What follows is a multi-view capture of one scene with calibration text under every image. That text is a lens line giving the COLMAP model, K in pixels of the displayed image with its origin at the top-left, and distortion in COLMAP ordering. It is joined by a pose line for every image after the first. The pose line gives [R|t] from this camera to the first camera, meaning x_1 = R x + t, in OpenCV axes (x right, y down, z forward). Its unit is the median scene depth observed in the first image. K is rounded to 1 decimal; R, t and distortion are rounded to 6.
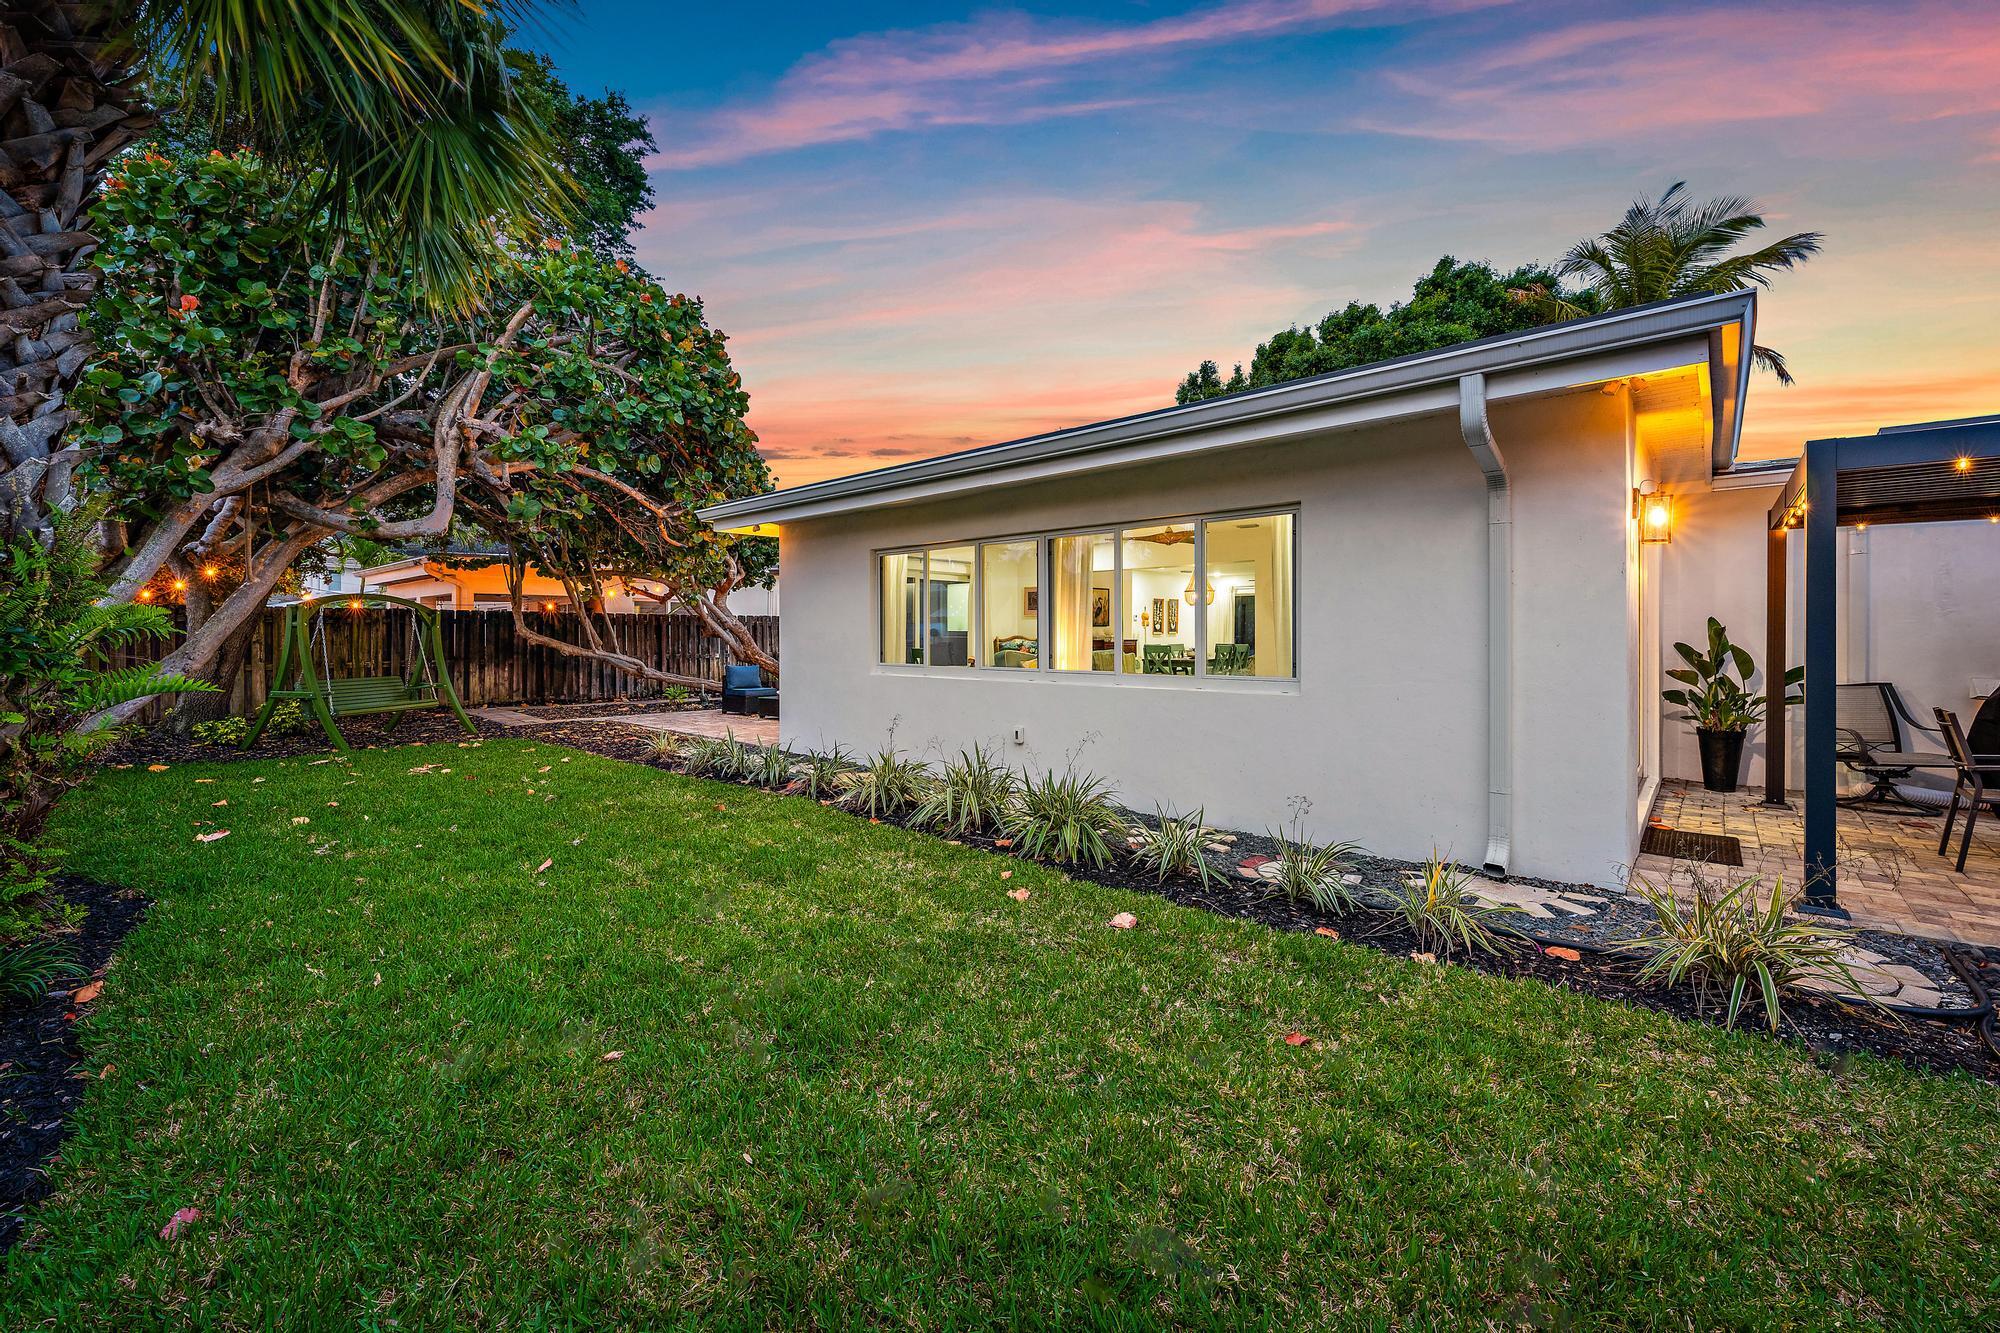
lens RADIAL K [[807.5, 0, 1000.0], [0, 807.5, 666.5], [0, 0, 1]] dist [0.001897, 0.000130]
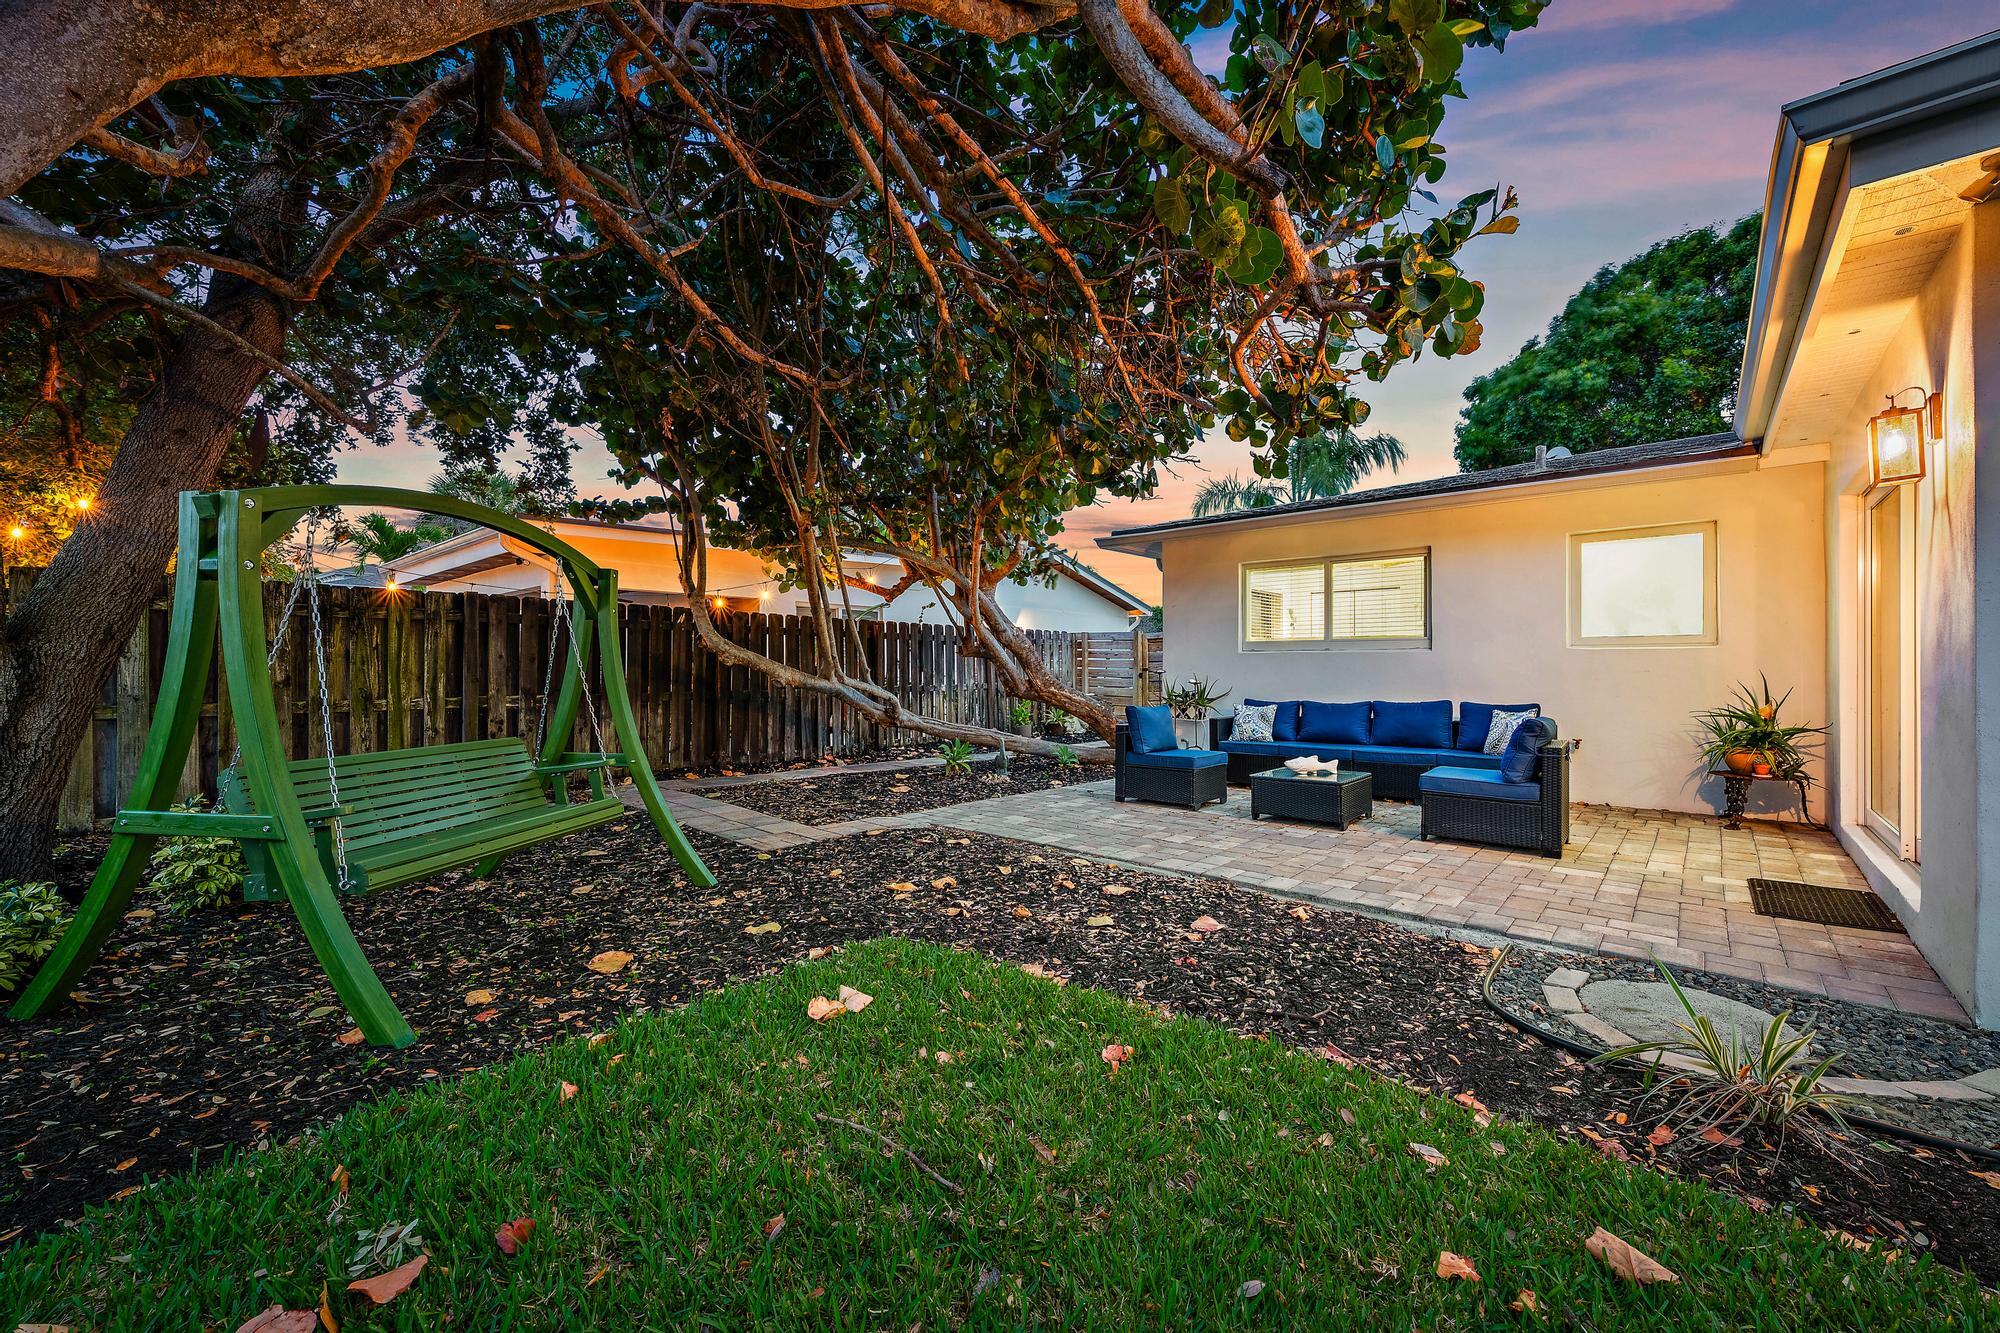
lens RADIAL K [[792.6, 0, 1000.0], [0, 792.6, 666.5], [0, 0, 1]] dist [-0.001183, -0.000069]
pose [[0.999991, 0.003603, 0.002258, -0.398384], [-0.003511, 0.999221, -0.039308, -0.006729], [-0.002398, 0.039300, 0.999225, 0.480894]]
